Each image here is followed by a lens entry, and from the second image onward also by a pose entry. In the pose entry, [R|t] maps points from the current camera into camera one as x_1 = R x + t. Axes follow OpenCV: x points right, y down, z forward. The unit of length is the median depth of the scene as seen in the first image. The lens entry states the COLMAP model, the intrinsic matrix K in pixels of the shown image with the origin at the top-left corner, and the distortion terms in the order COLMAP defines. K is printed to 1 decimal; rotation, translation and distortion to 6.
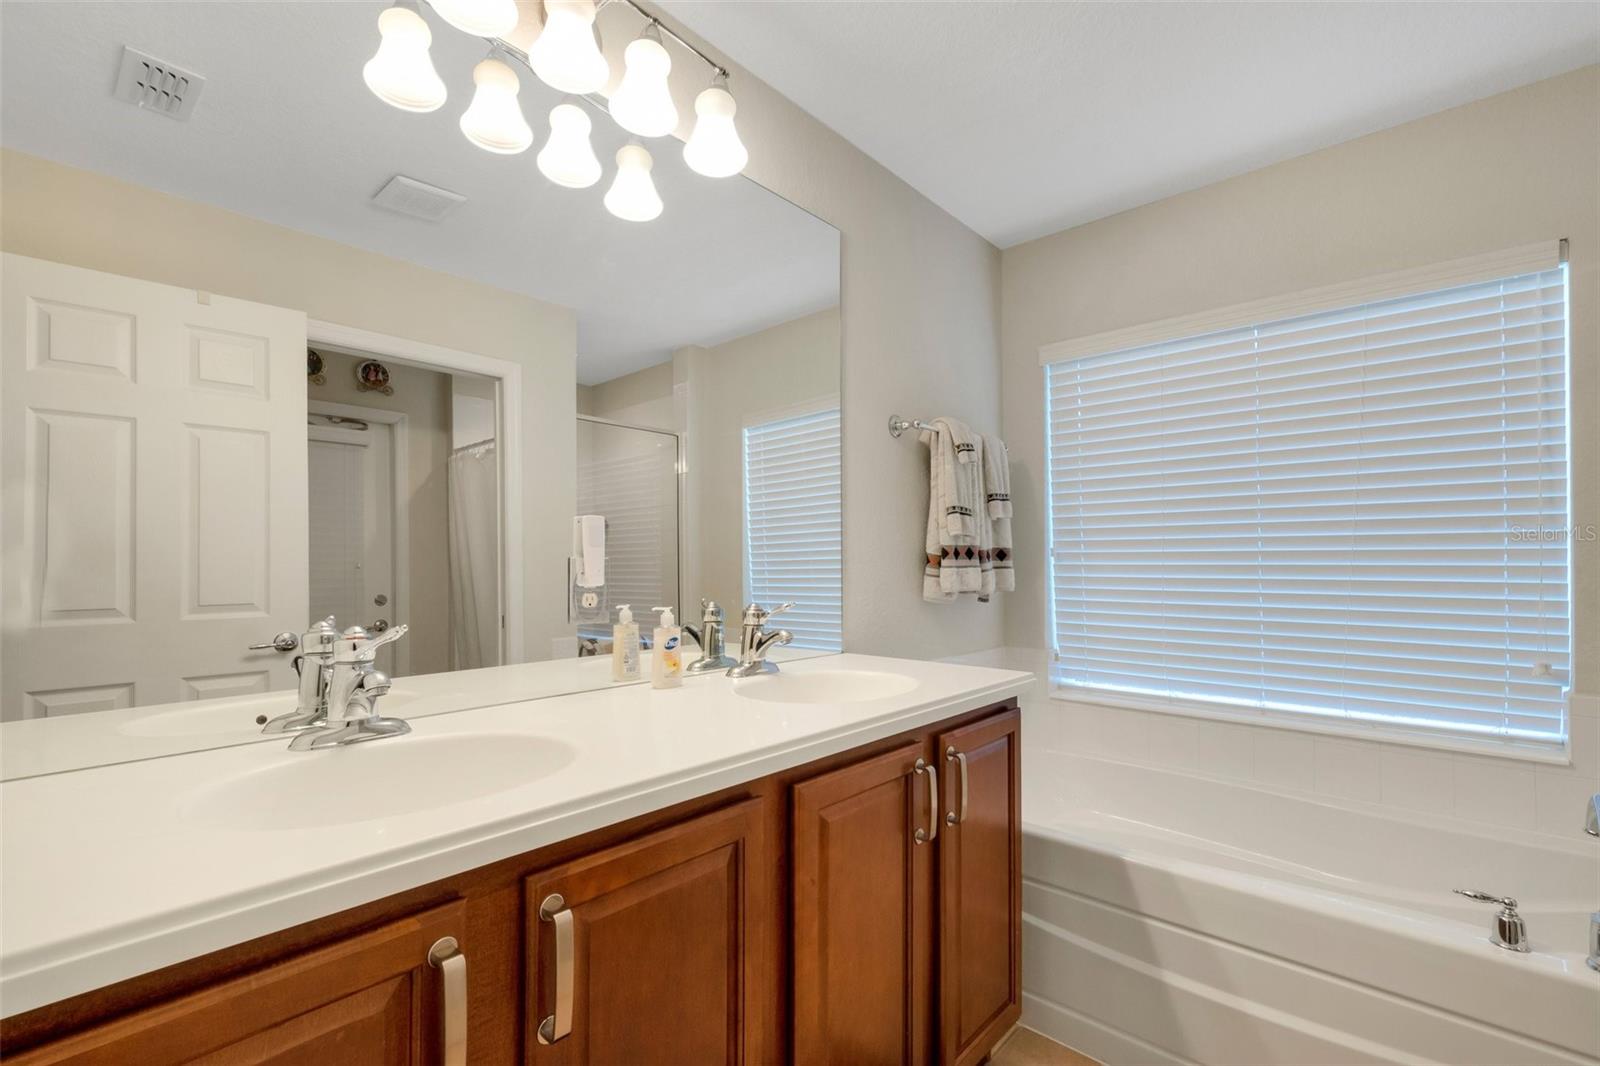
lens RADIAL K [[724.6, 0, 783.4], [0, 724.6, 570.8], [0, 0, 1]] dist [0.016714, 0.000020]
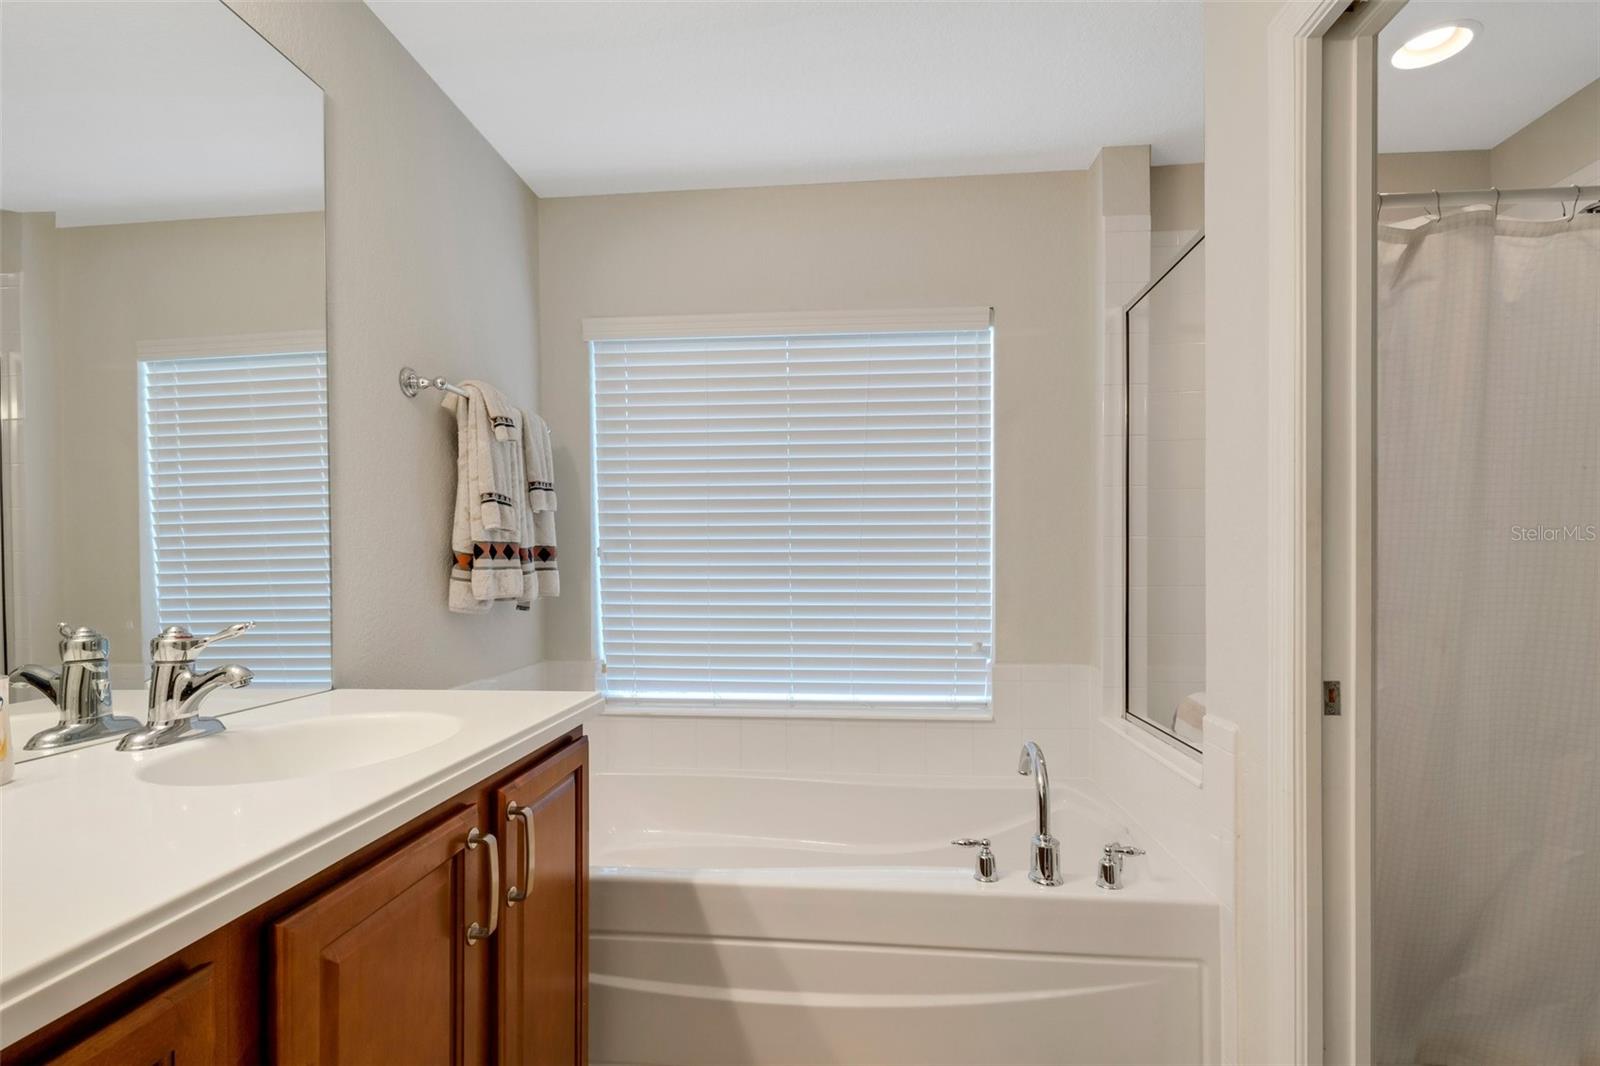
lens RADIAL K [[771.7, 0, 798.7], [0, 771.7, 574.2], [0, 0, 1]] dist [0.017197, -0.009744]
pose [[0.794647, -0.008437, 0.607014, -0.018602], [0.009038, 0.999957, 0.002068, 0.003276], [-0.607005, 0.003843, 0.794689, 0.137302]]
